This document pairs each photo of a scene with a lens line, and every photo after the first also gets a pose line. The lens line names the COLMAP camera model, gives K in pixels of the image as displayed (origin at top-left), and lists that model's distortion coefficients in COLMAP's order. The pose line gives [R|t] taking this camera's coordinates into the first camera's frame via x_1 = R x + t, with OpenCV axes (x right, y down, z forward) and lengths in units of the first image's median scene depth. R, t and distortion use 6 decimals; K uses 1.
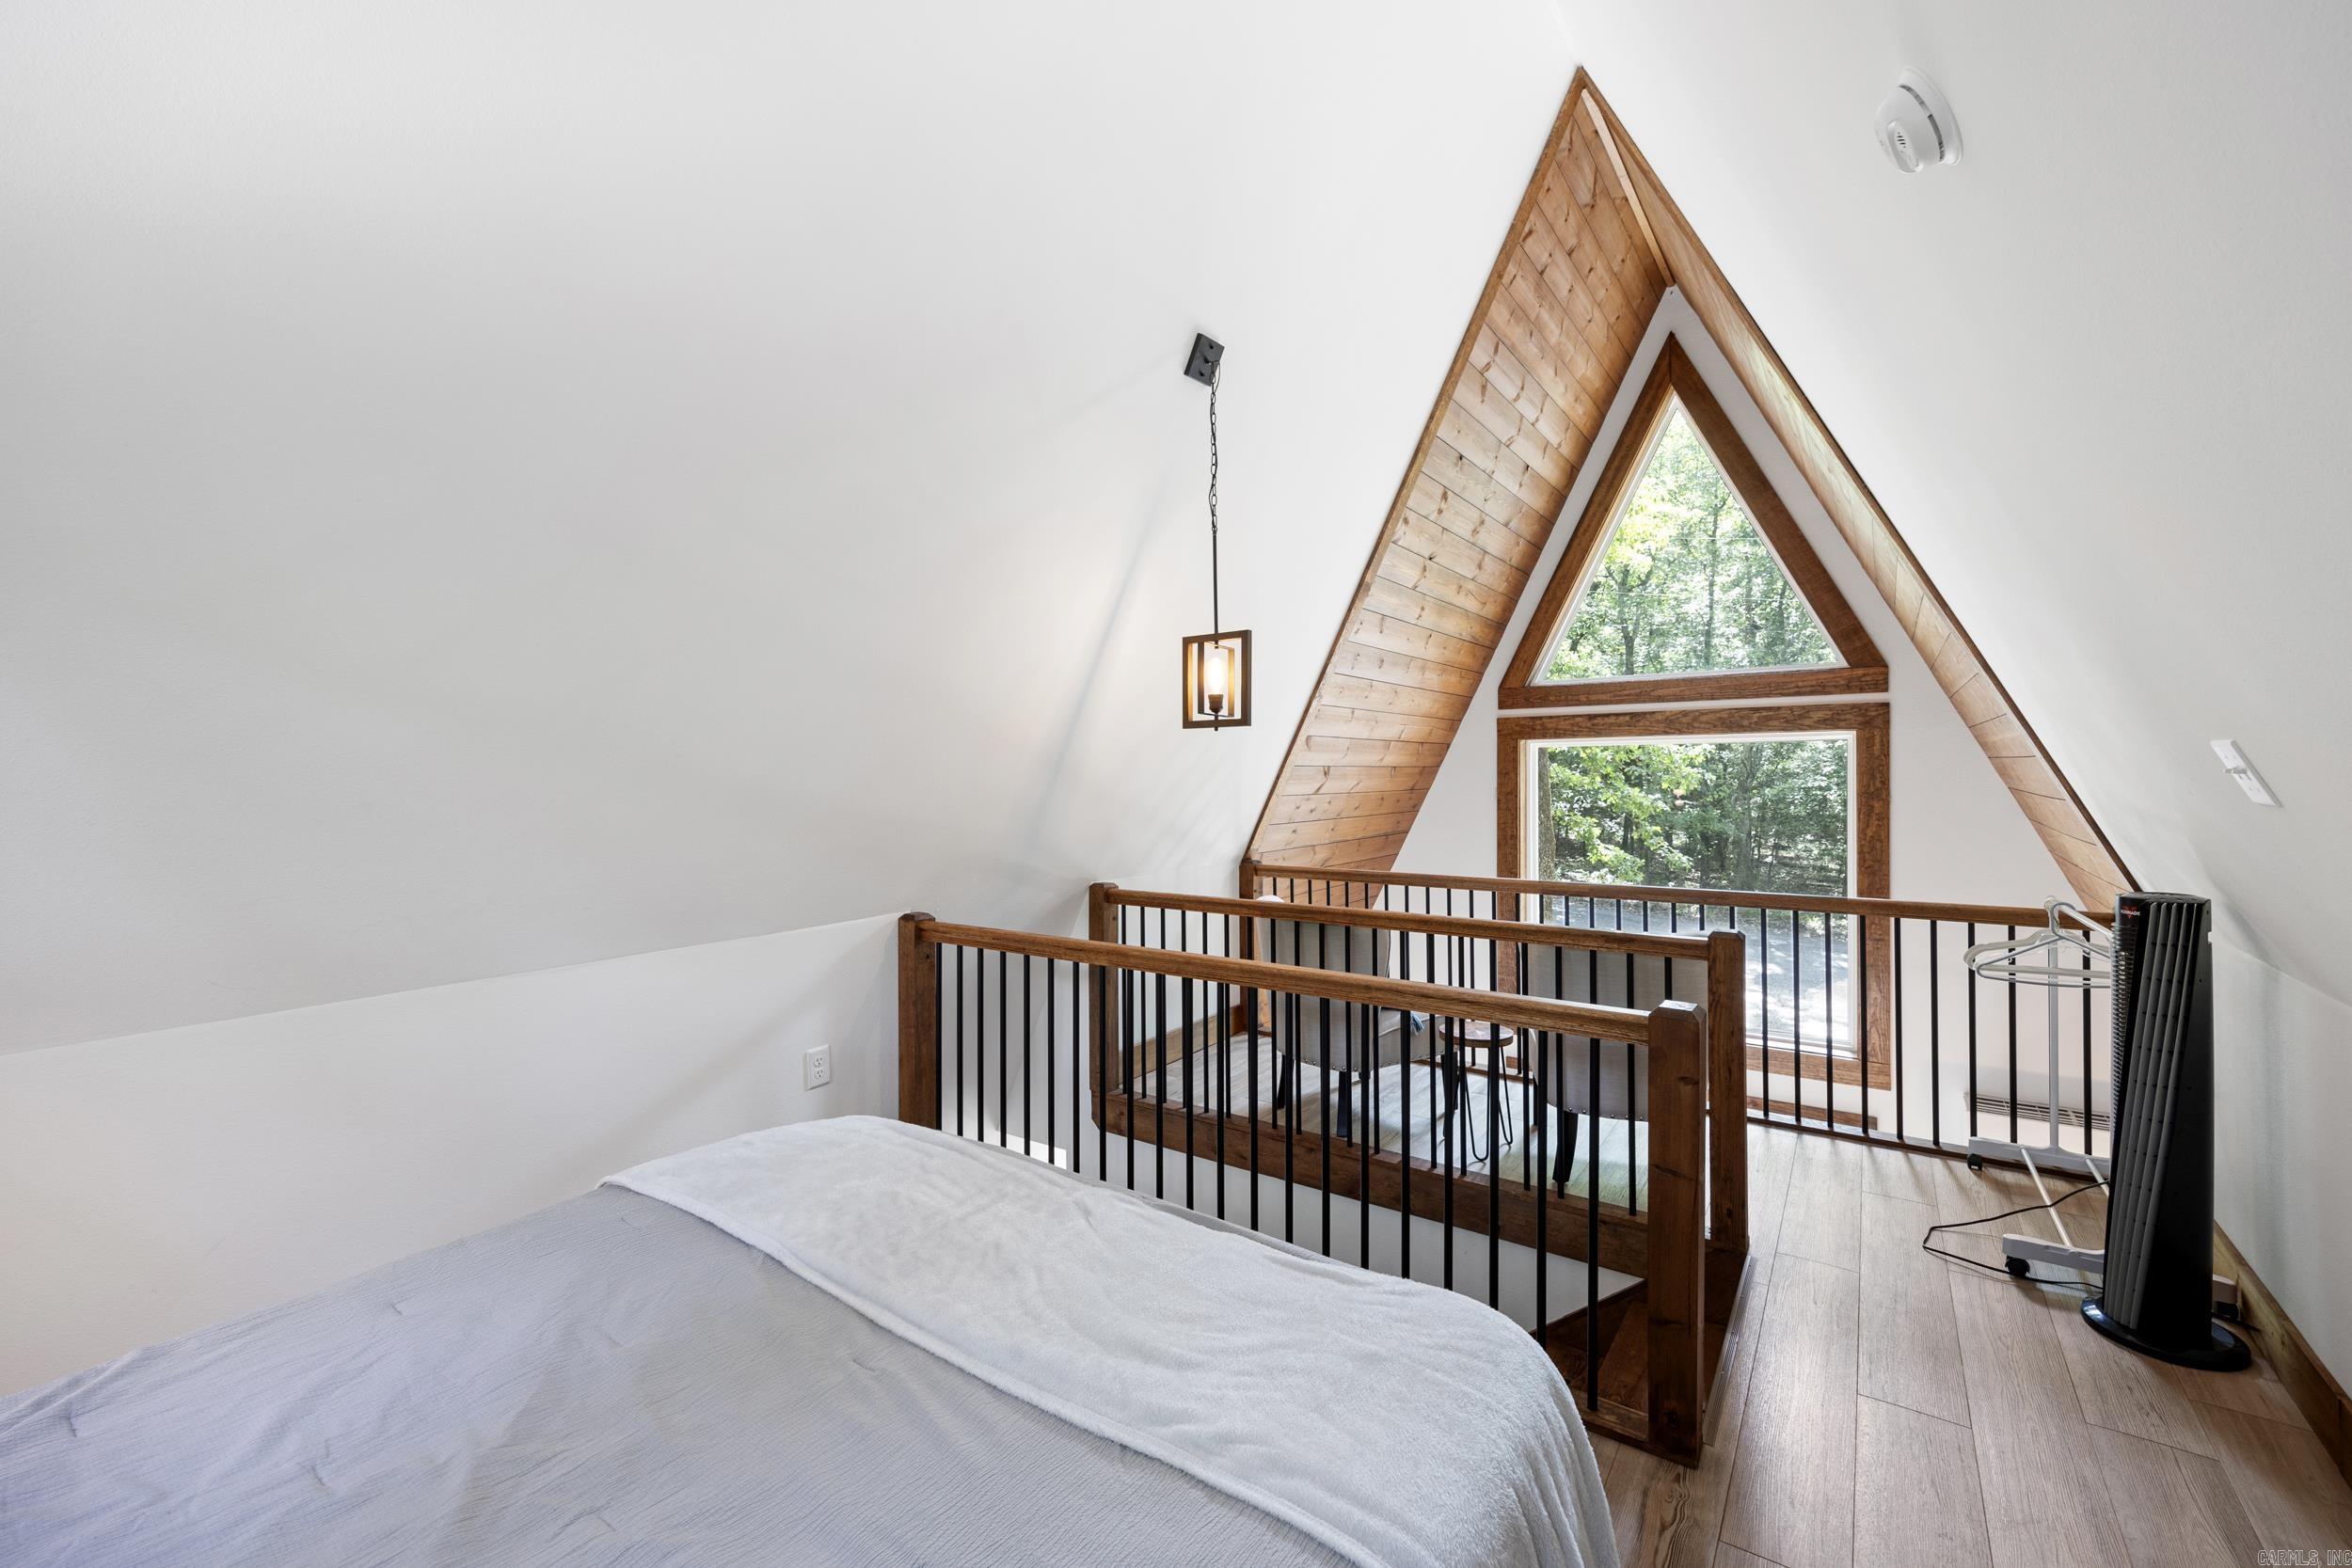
lens RADIAL K [[941.5, 0, 1162.0], [0, 941.5, 783.6], [0, 0, 1]] dist [0.001320, 0.000218]
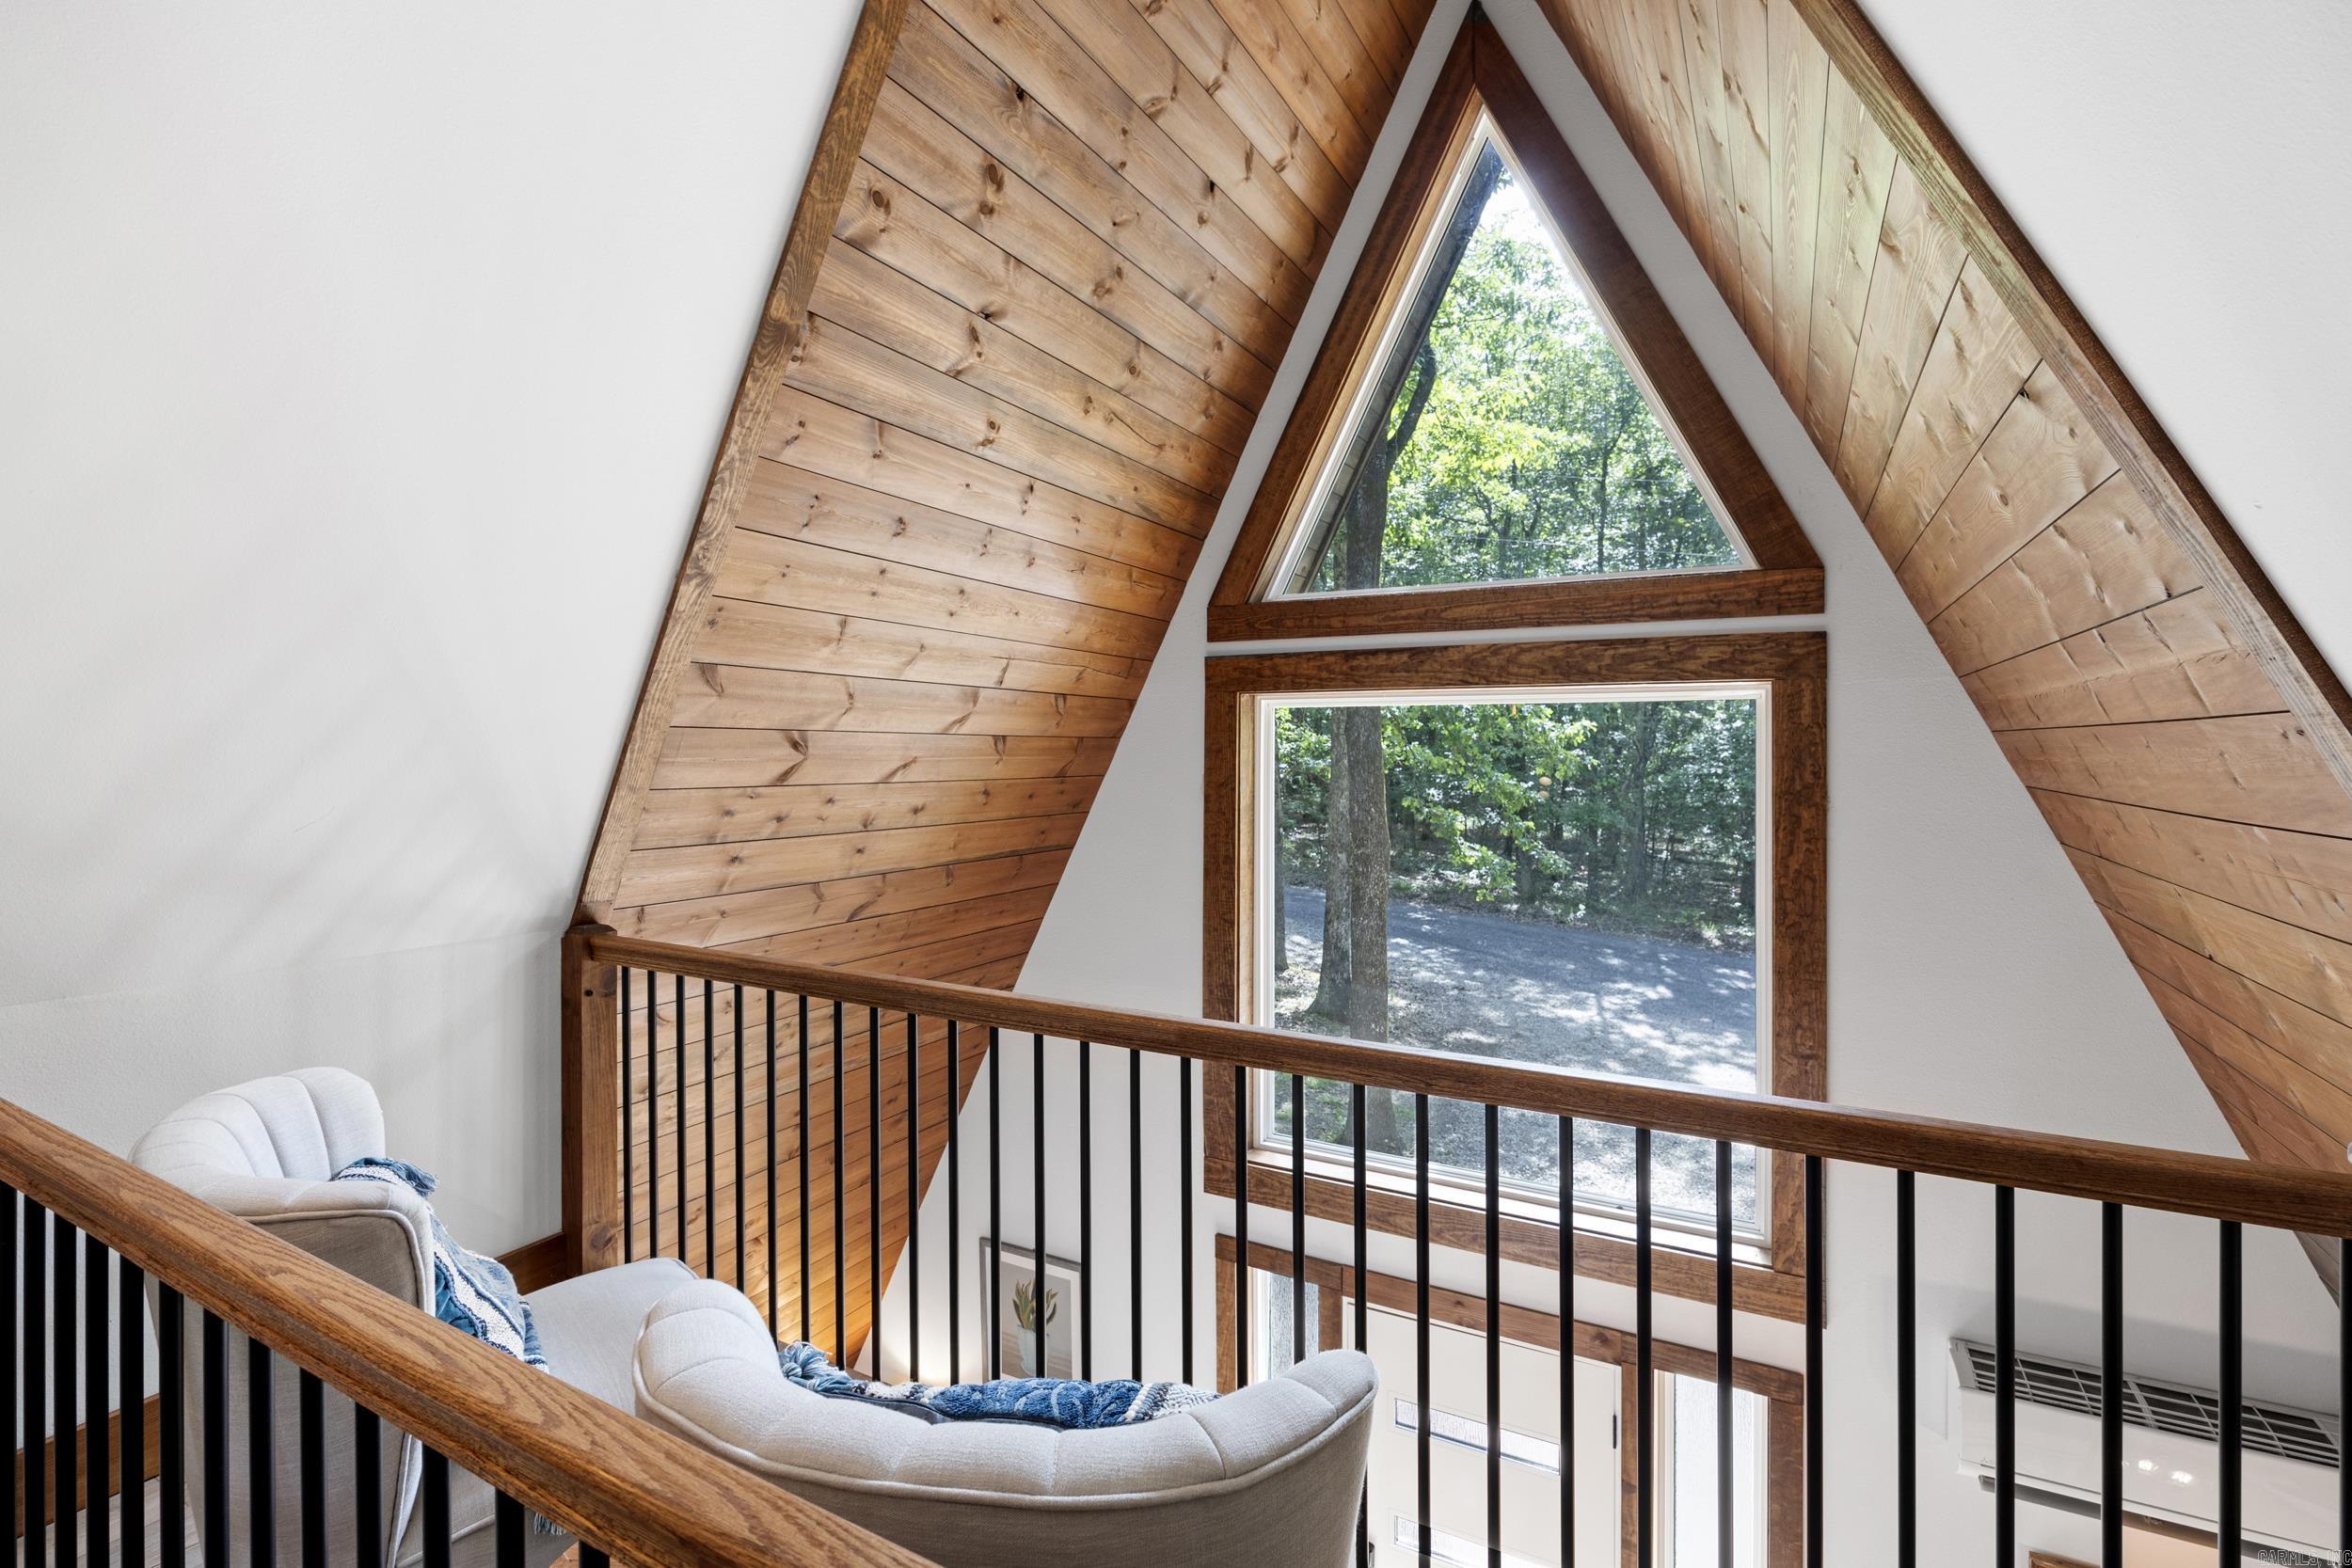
lens RADIAL K [[1103.4, 0, 1123.3], [0, 1103.4, 744.6], [0, 0, 1]] dist [-0.015782, -0.000120]
pose [[0.993444, 0.013511, 0.113522, 0.238415], [-0.011724, 0.999797, -0.016387, -0.002760], [-0.113720, 0.014949, 0.993400, 0.337438]]
